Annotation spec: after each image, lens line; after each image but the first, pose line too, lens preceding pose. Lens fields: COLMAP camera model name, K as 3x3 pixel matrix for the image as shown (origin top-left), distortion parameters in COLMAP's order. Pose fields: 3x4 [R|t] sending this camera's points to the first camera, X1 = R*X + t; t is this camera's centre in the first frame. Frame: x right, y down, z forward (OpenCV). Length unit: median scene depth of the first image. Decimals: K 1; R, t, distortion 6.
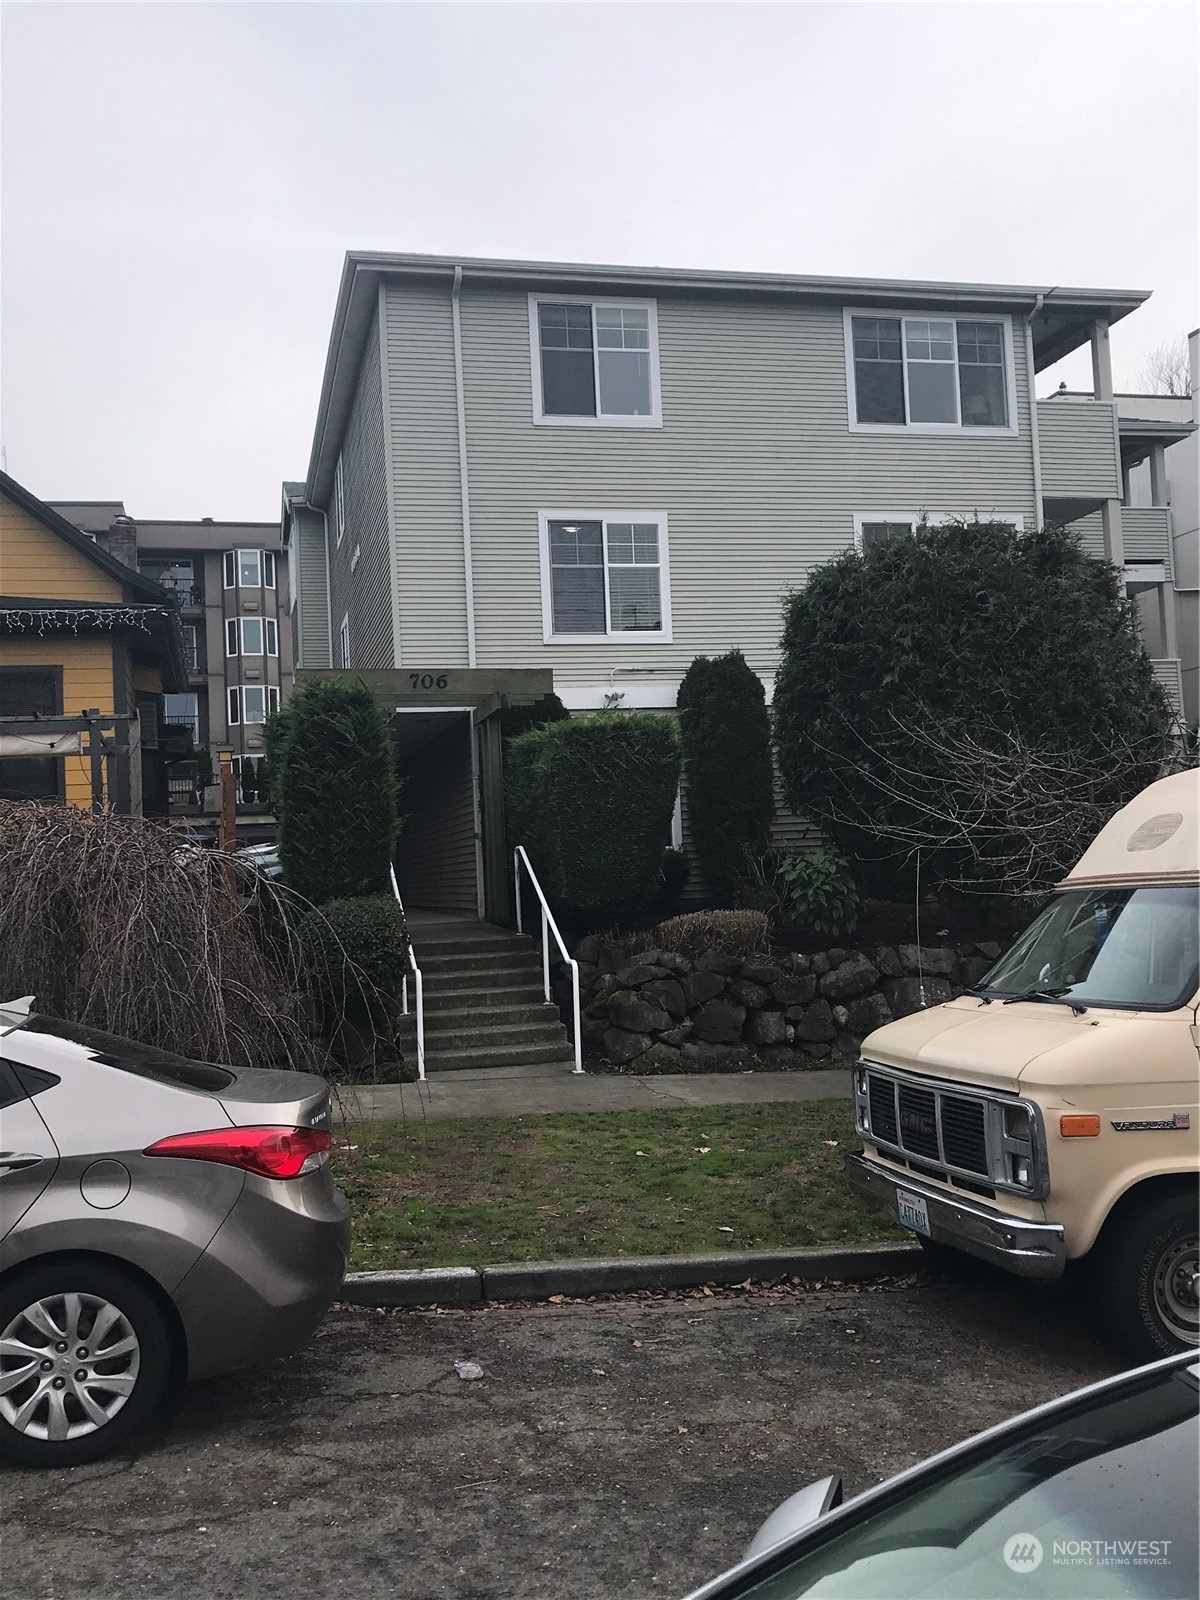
lens RADIAL K [[1537.3, 0, 605.0], [0, 1537.3, 769.5], [0, 0, 1]] dist [0.025226, -0.010858]
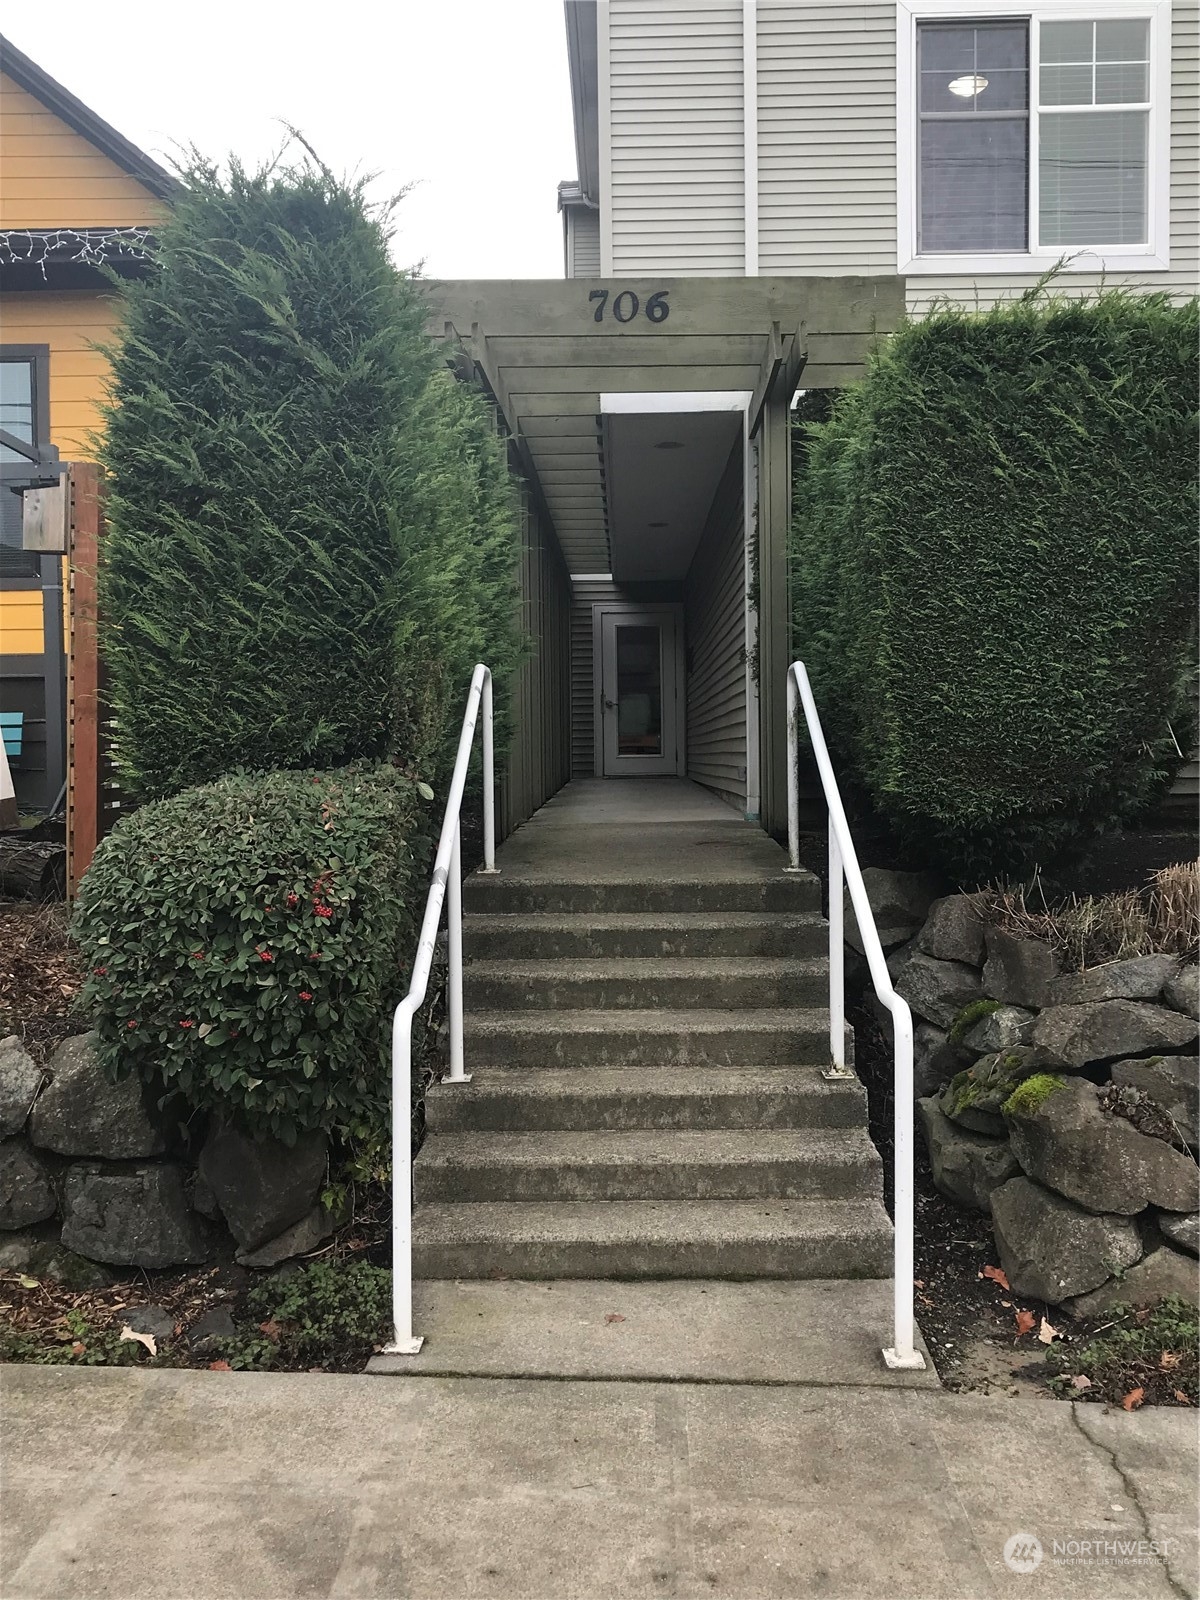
lens RADIAL K [[1537.3, 0, 605.0], [0, 1537.3, 769.5], [0, 0, 1]] dist [0.025226, -0.010858]
pose [[0.968451, 0.039024, -0.246131, -0.003091], [-0.017491, 0.995871, 0.089077, 0.046468], [0.248591, -0.081962, 0.965135, 0.633050]]
